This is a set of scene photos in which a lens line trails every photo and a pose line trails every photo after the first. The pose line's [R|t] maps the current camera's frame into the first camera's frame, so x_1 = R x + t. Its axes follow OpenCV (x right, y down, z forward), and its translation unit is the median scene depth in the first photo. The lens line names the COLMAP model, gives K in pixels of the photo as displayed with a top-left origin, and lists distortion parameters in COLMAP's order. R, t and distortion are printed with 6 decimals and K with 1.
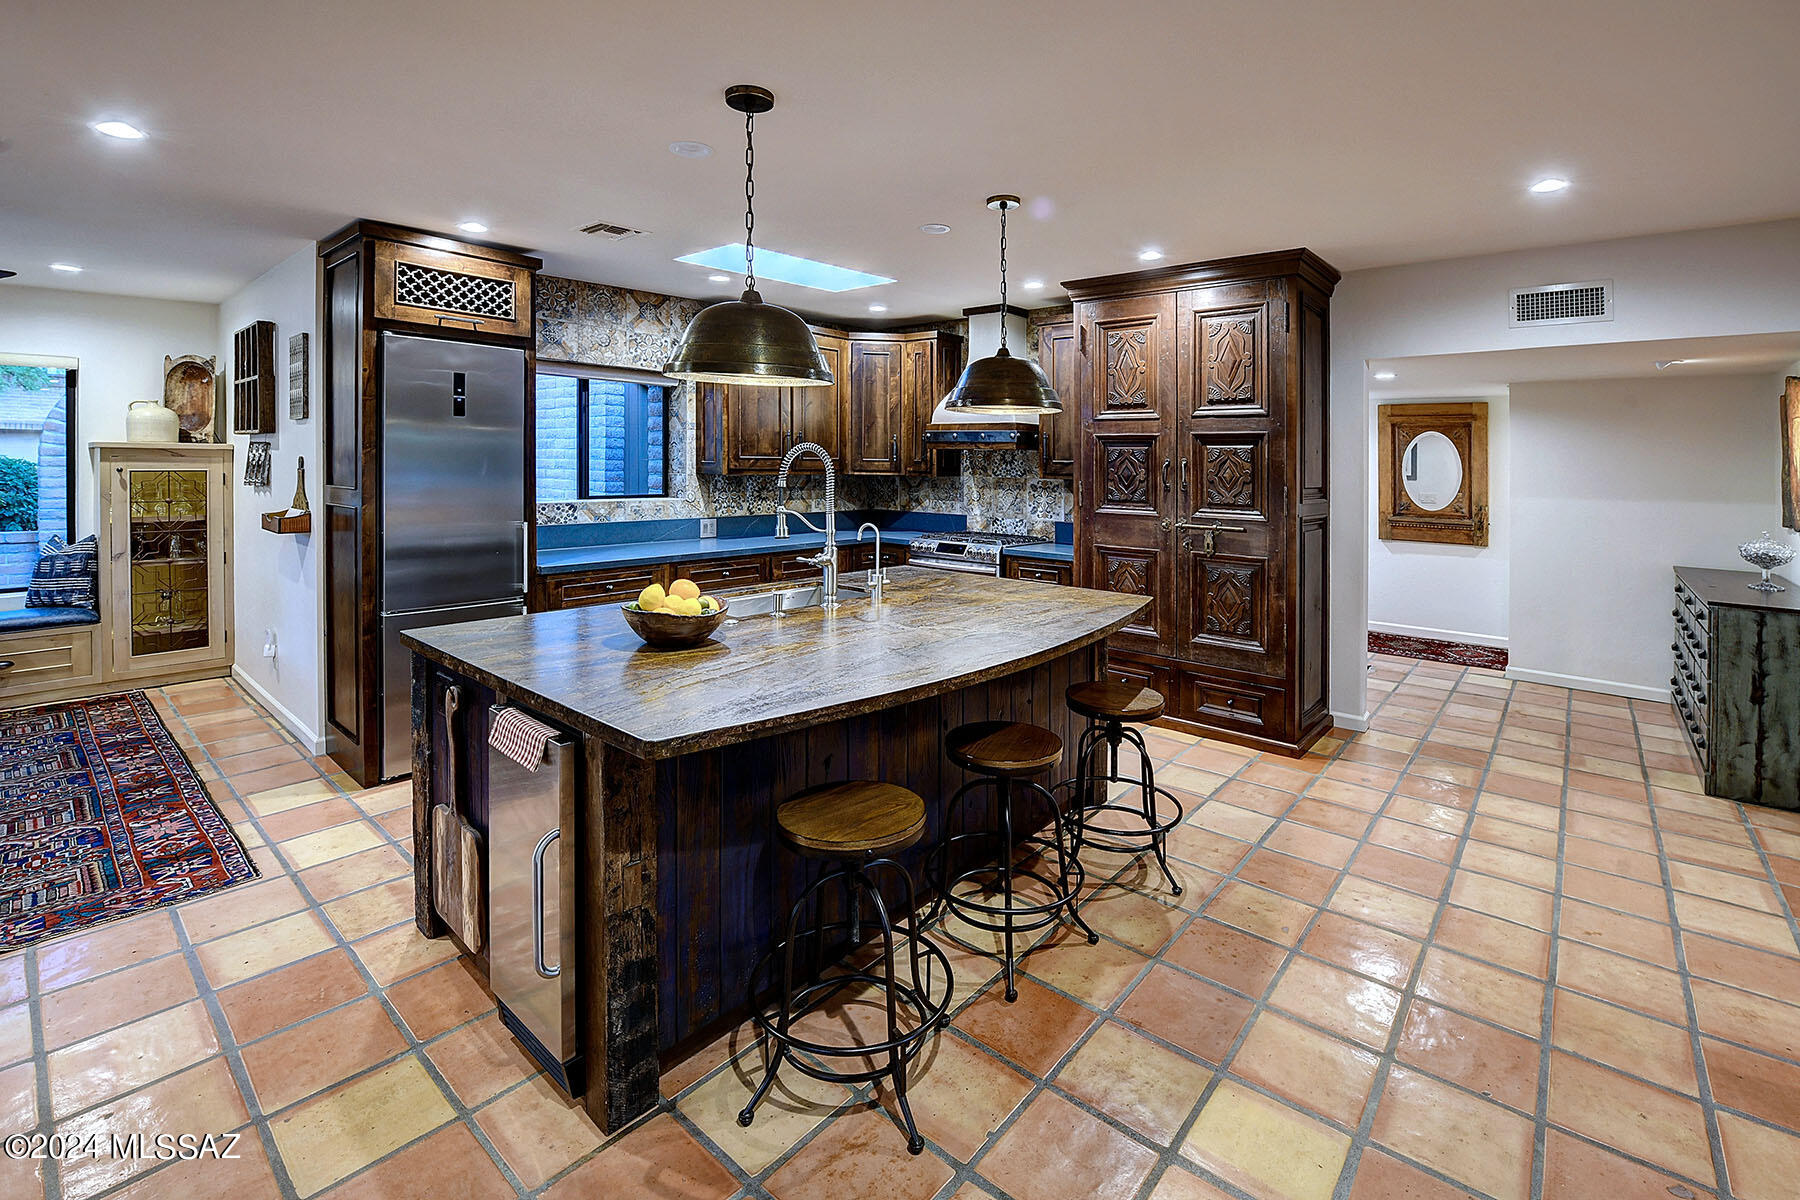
lens RADIAL K [[793.7, 0, 1025.9], [0, 793.7, 488.8], [0, 0, 1]] dist [-0.015697, -0.000385]
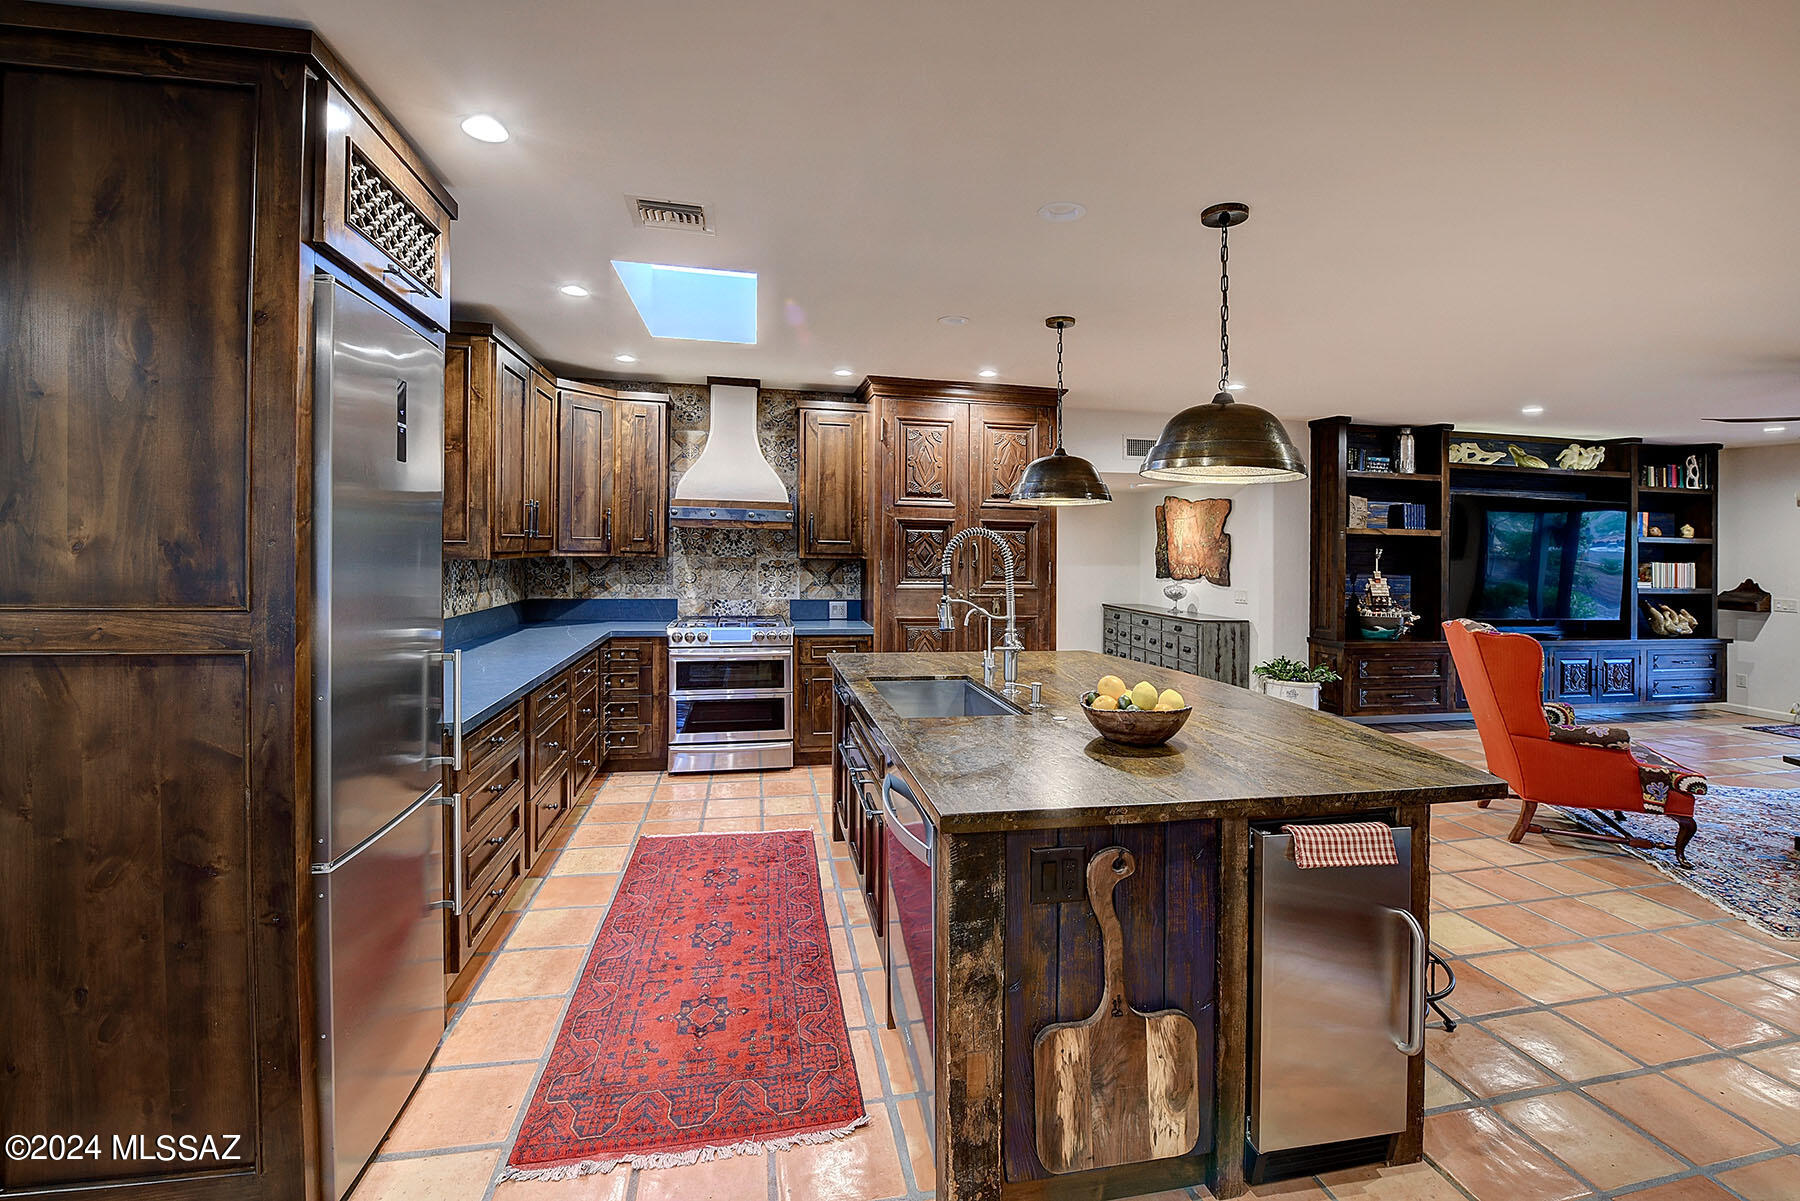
lens RADIAL K [[715.1, 0, 908.6], [0, 715.1, 559.9], [0, 0, 1]] dist [-0.000387, -0.000016]
pose [[0.664273, -0.018521, 0.747260, -0.714246], [0.017183, 0.999807, 0.009506, -0.020986], [-0.747292, 0.006526, 0.664463, 0.350435]]
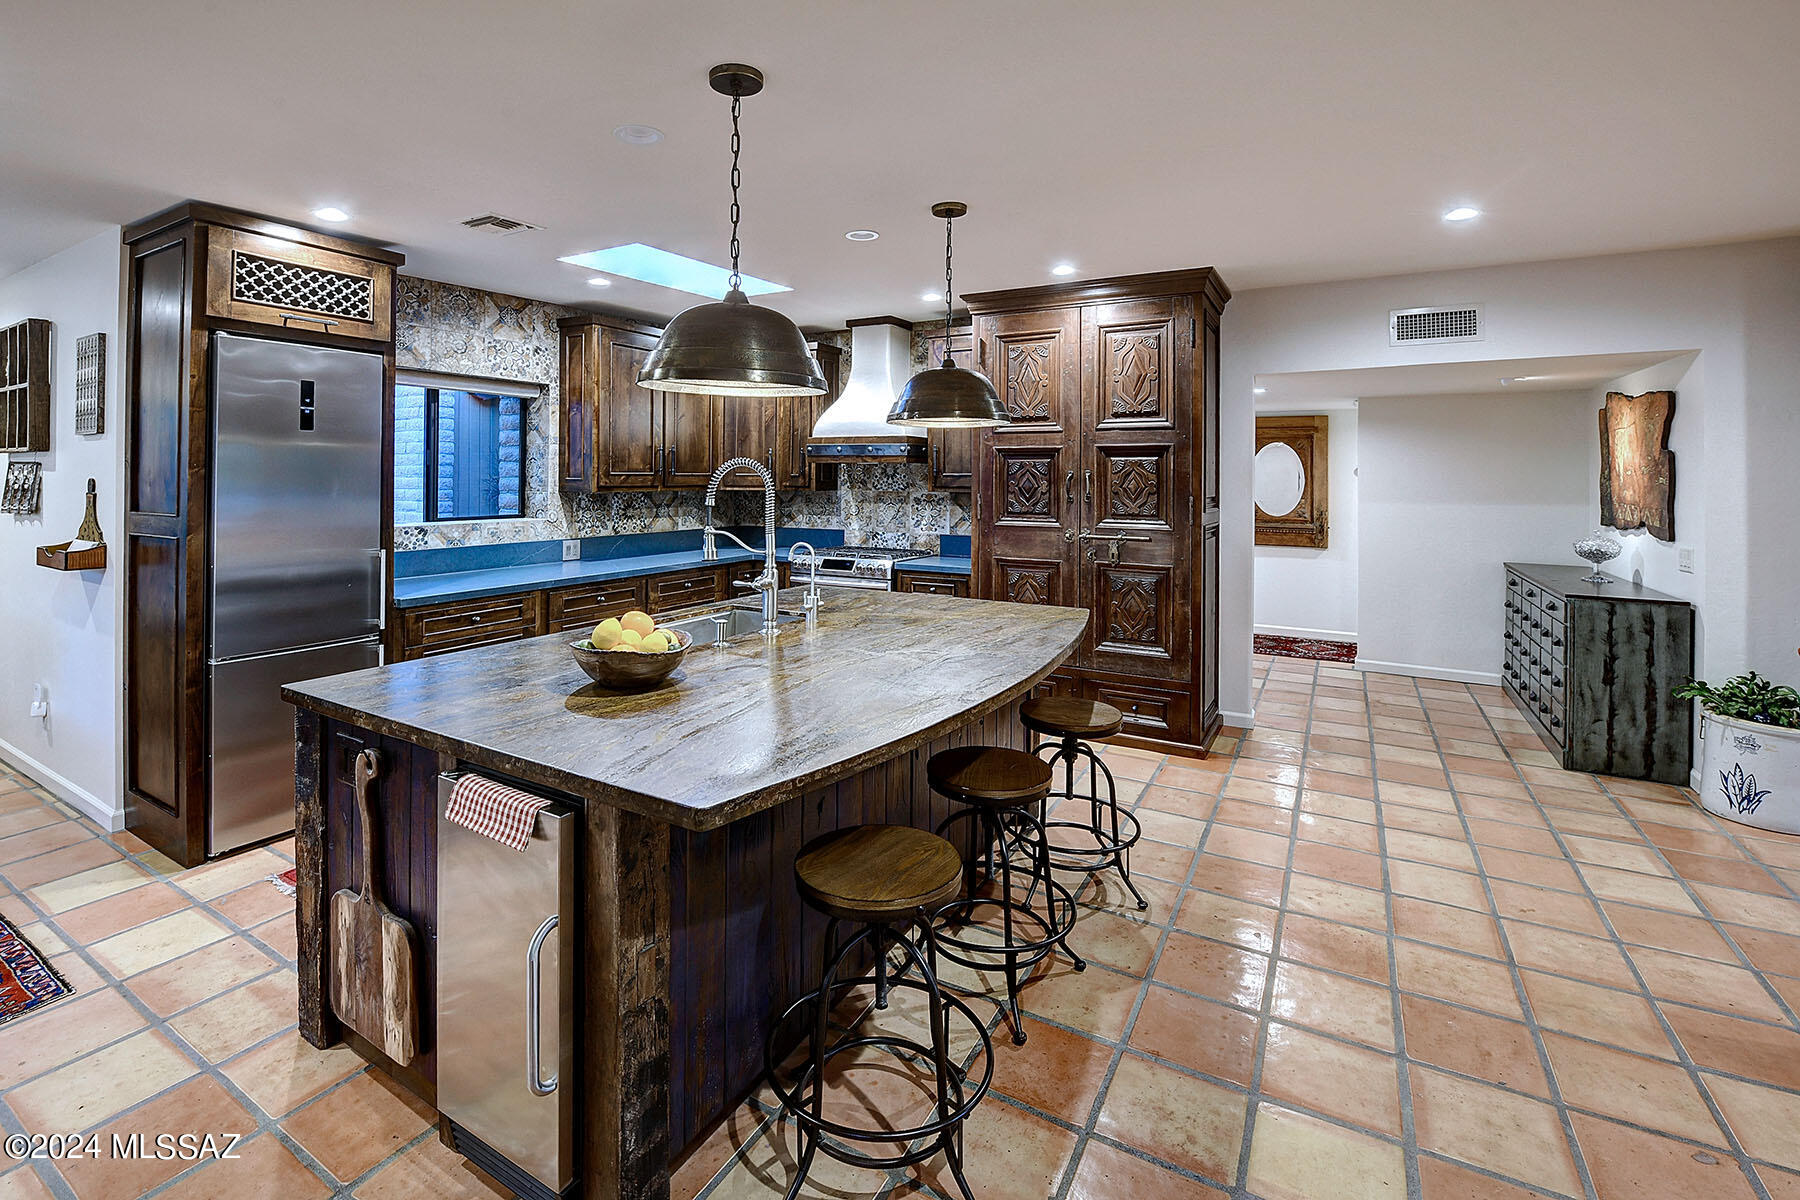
lens RADIAL K [[767.7, 0, 934.6], [0, 767.7, 488.8], [0, 0, 1]] dist [-0.013814, -0.000766]
pose [[0.988602, -0.013703, 0.149930, -0.147507], [0.015779, 0.999795, -0.012669, -0.005306], [-0.149725, 0.014890, 0.988615, 0.058522]]
